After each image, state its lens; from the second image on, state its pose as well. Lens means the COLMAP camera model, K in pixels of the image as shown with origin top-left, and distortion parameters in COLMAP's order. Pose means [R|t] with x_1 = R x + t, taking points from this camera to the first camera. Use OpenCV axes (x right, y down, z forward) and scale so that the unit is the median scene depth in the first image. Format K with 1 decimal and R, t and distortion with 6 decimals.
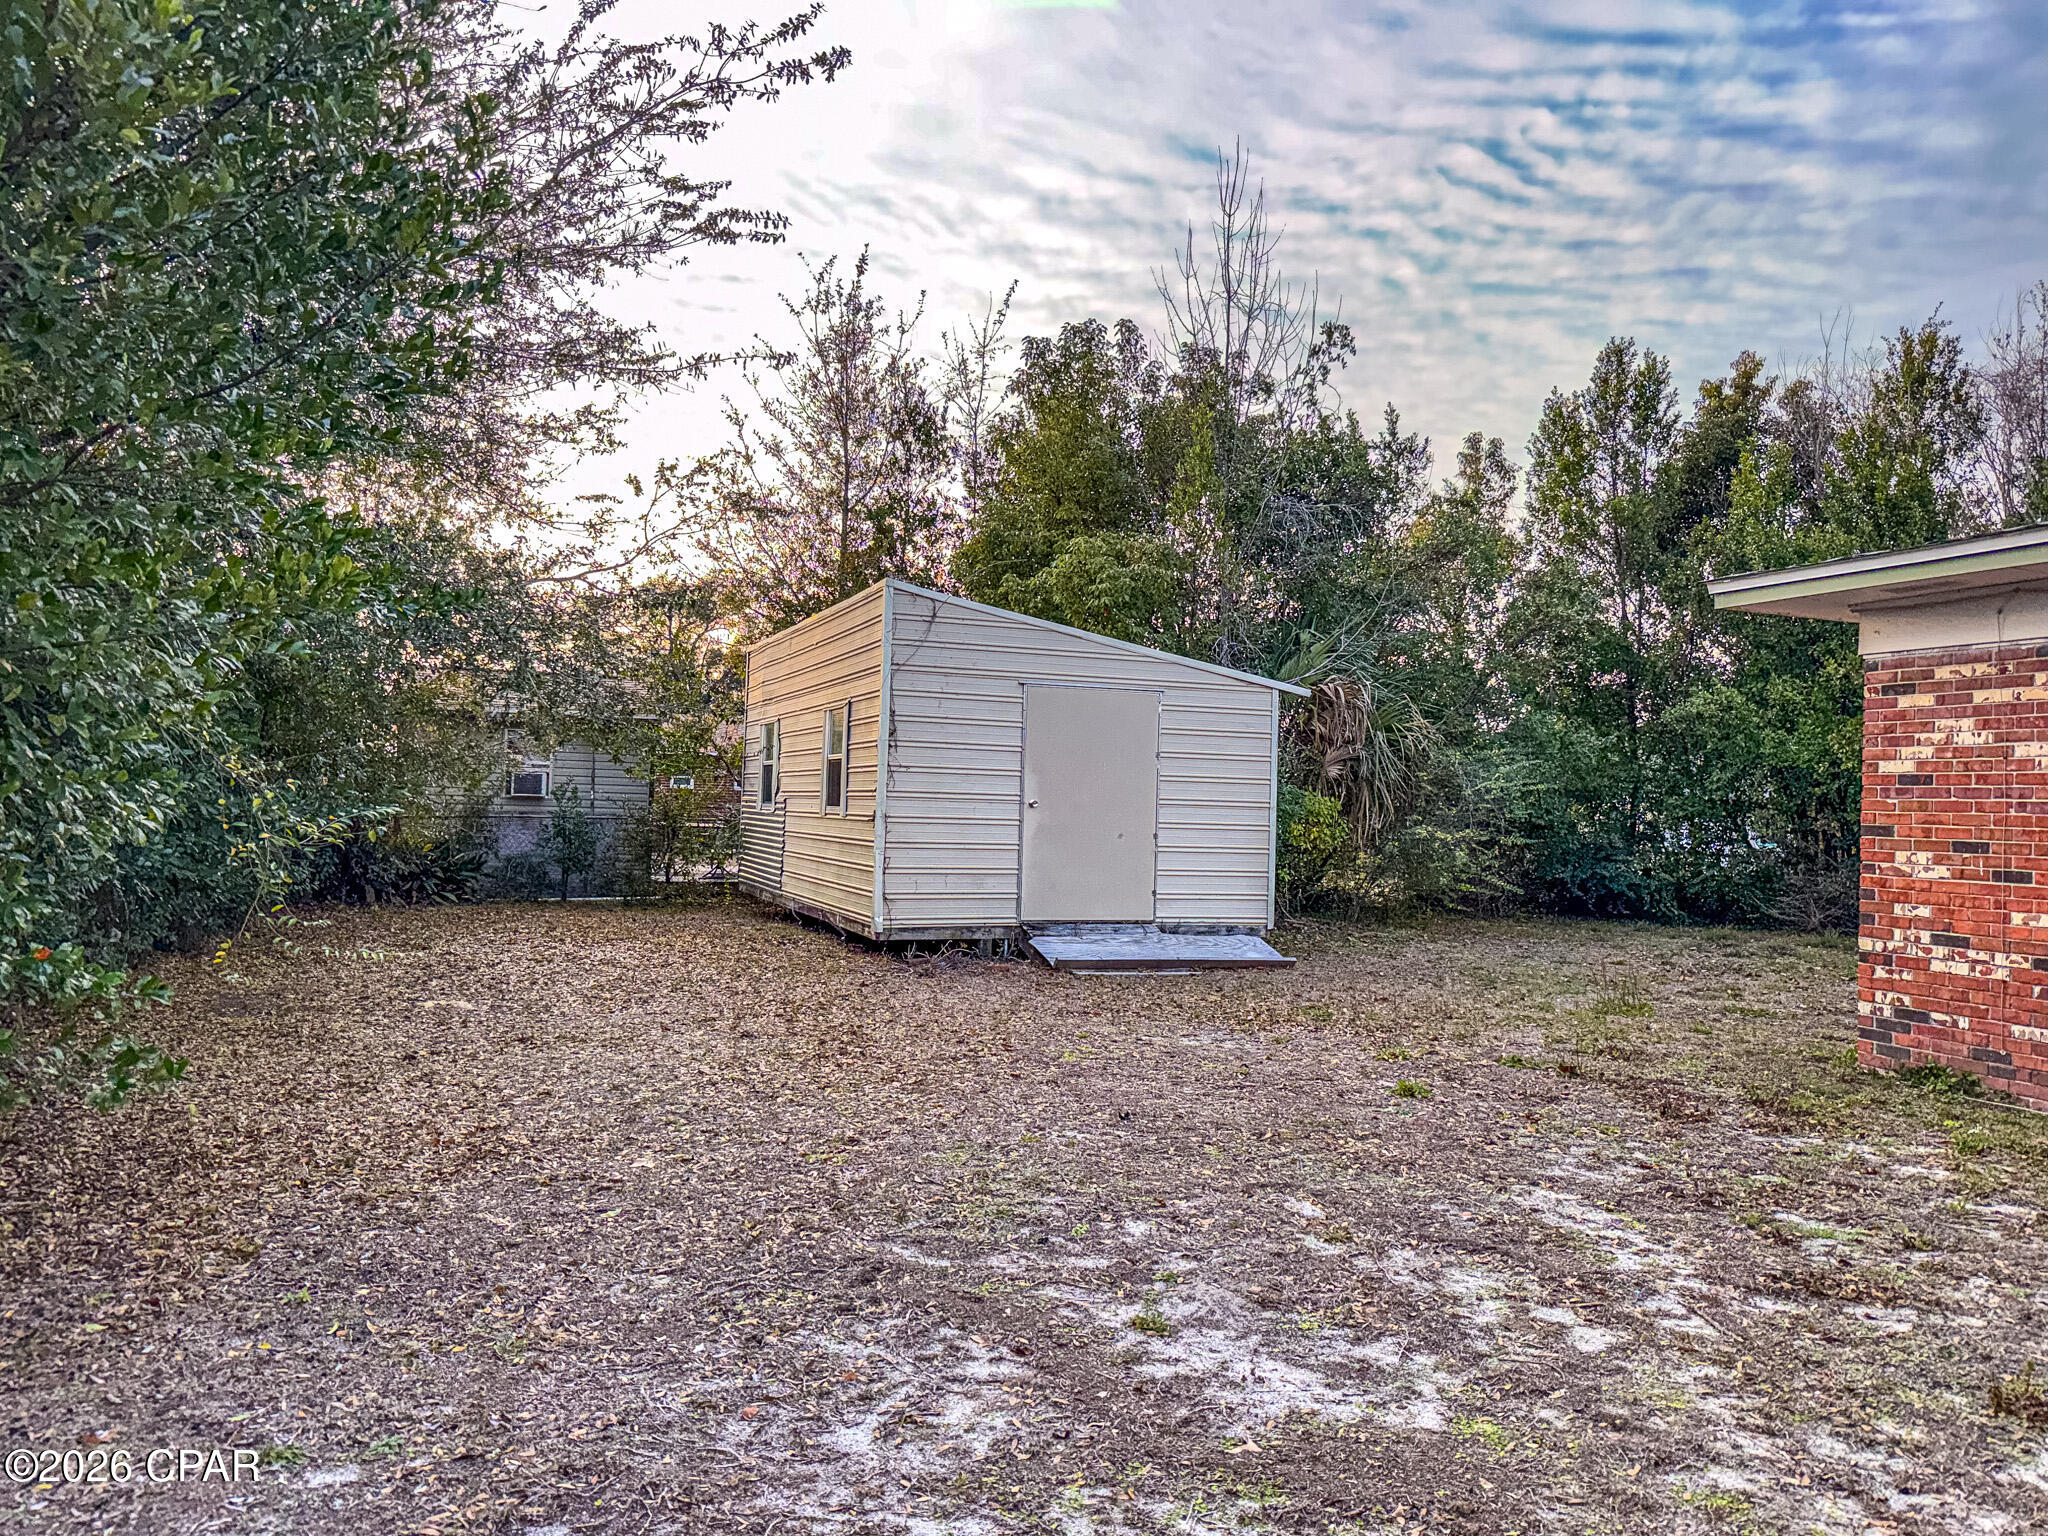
lens RADIAL K [[1447.5, 0, 1022.6], [0, 1447.5, 798.9], [0, 0, 1]] dist [0.111132, -0.158448]
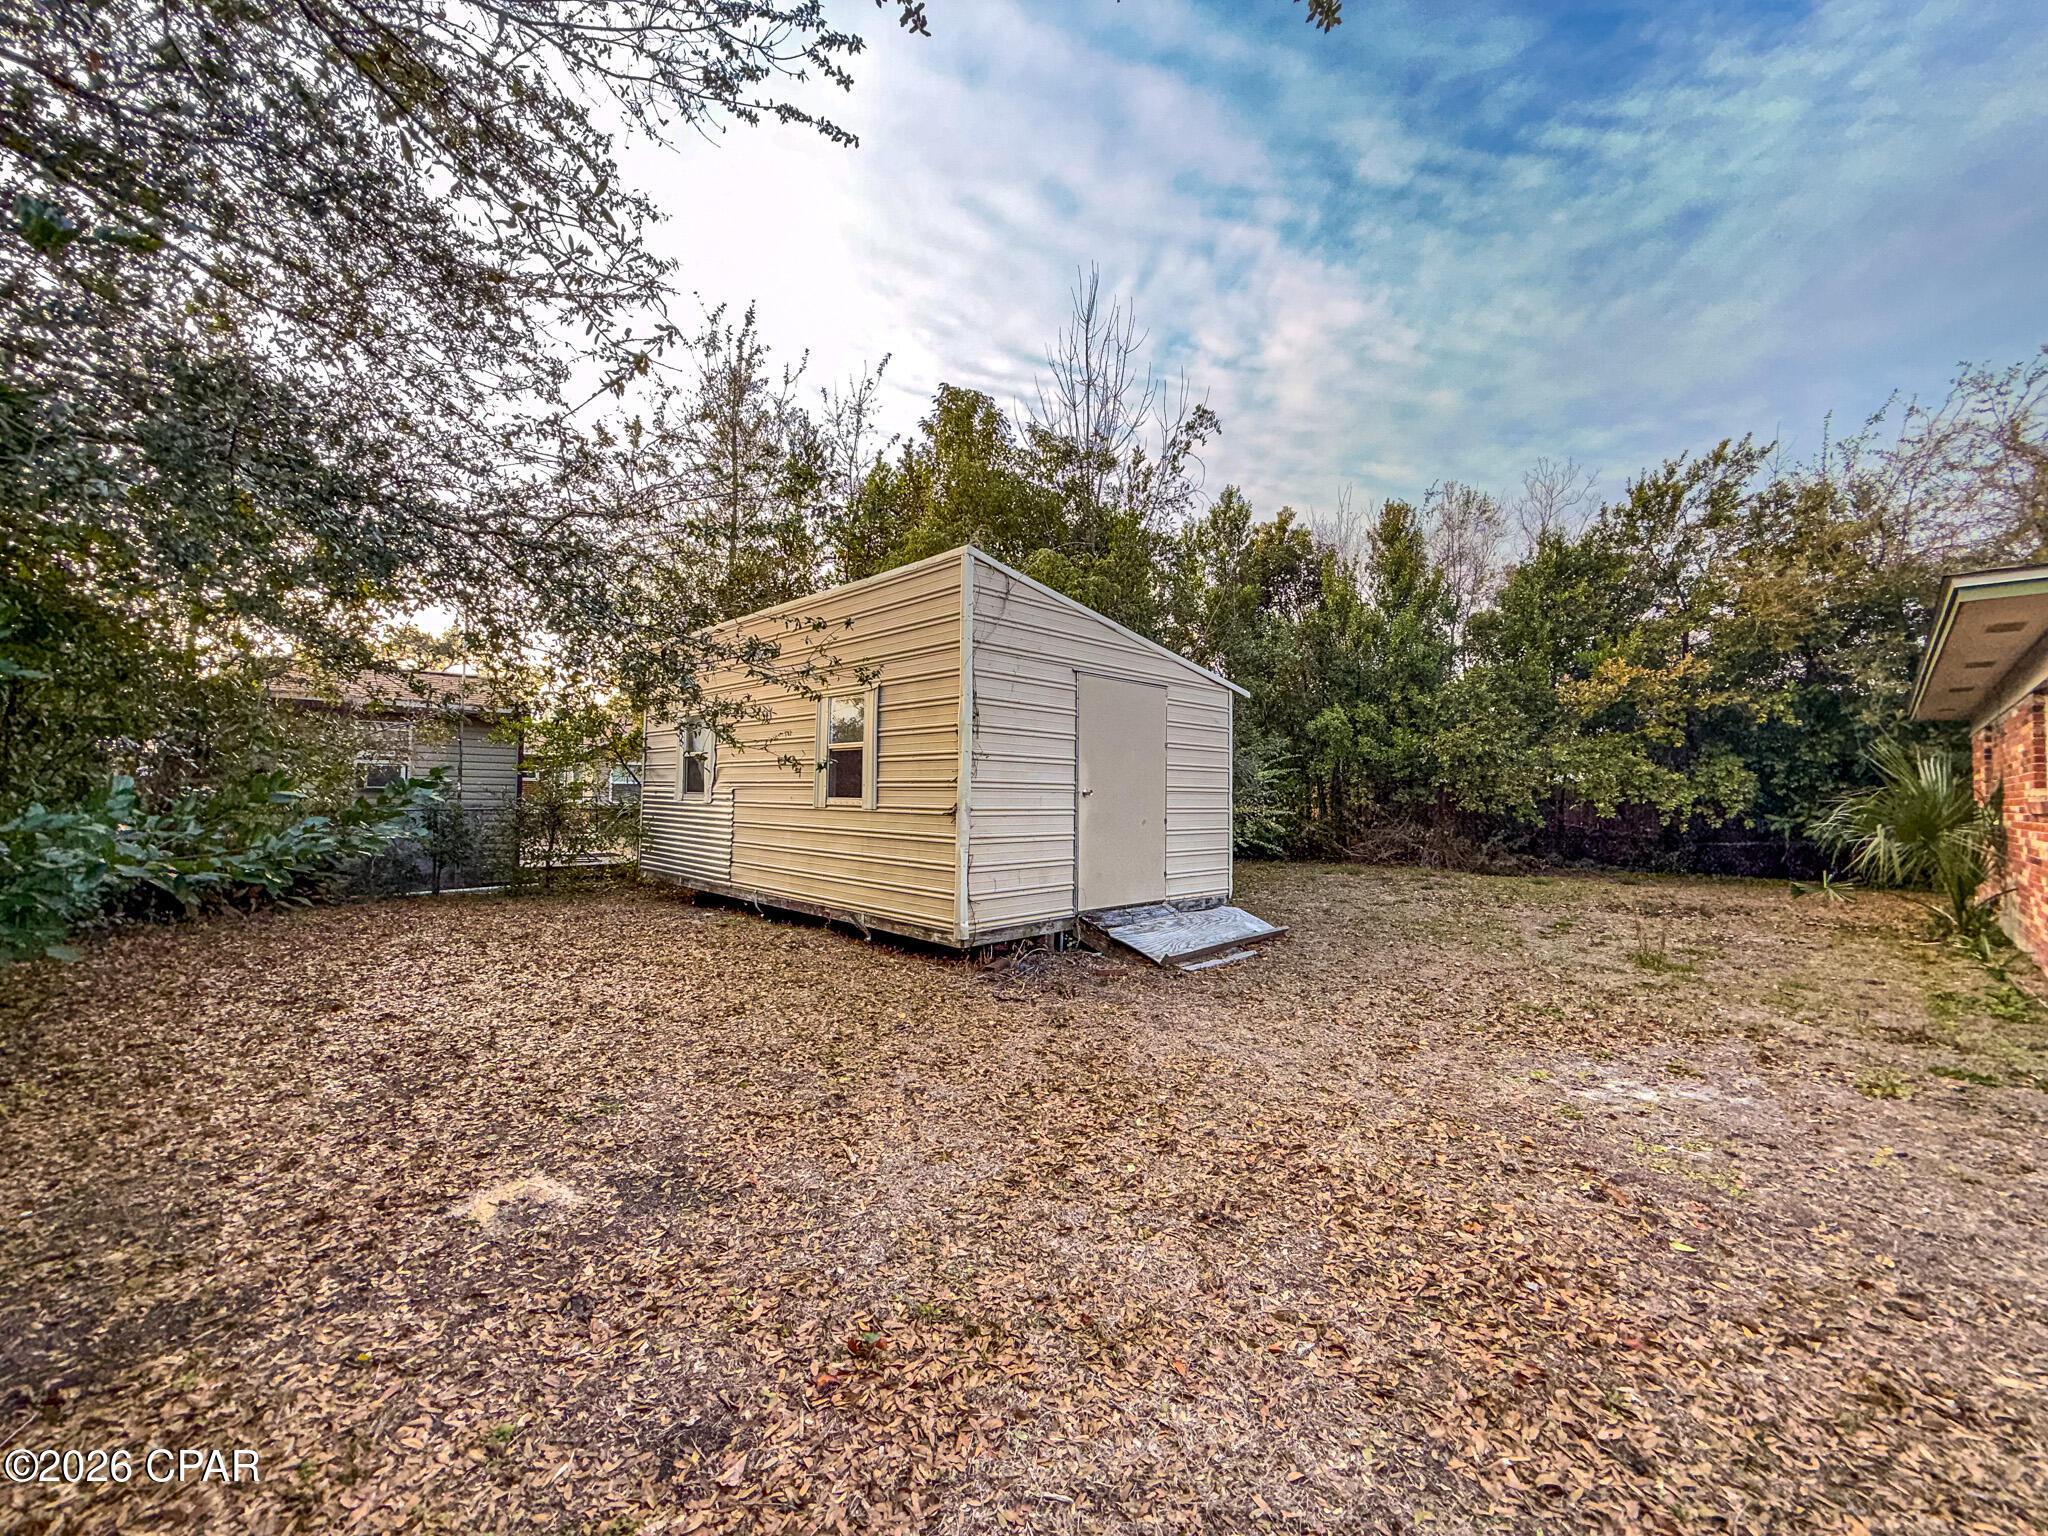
lens RADIAL K [[831.4, 0, 1024.0], [0, 831.4, 768.0], [0, 0, 1]] dist [0.012601, -0.000005]
pose [[0.919766, -0.002608, 0.392459, -0.146771], [0.008688, 0.999868, -0.013716, -0.003505], [-0.392372, 0.016026, 0.919667, 0.283150]]
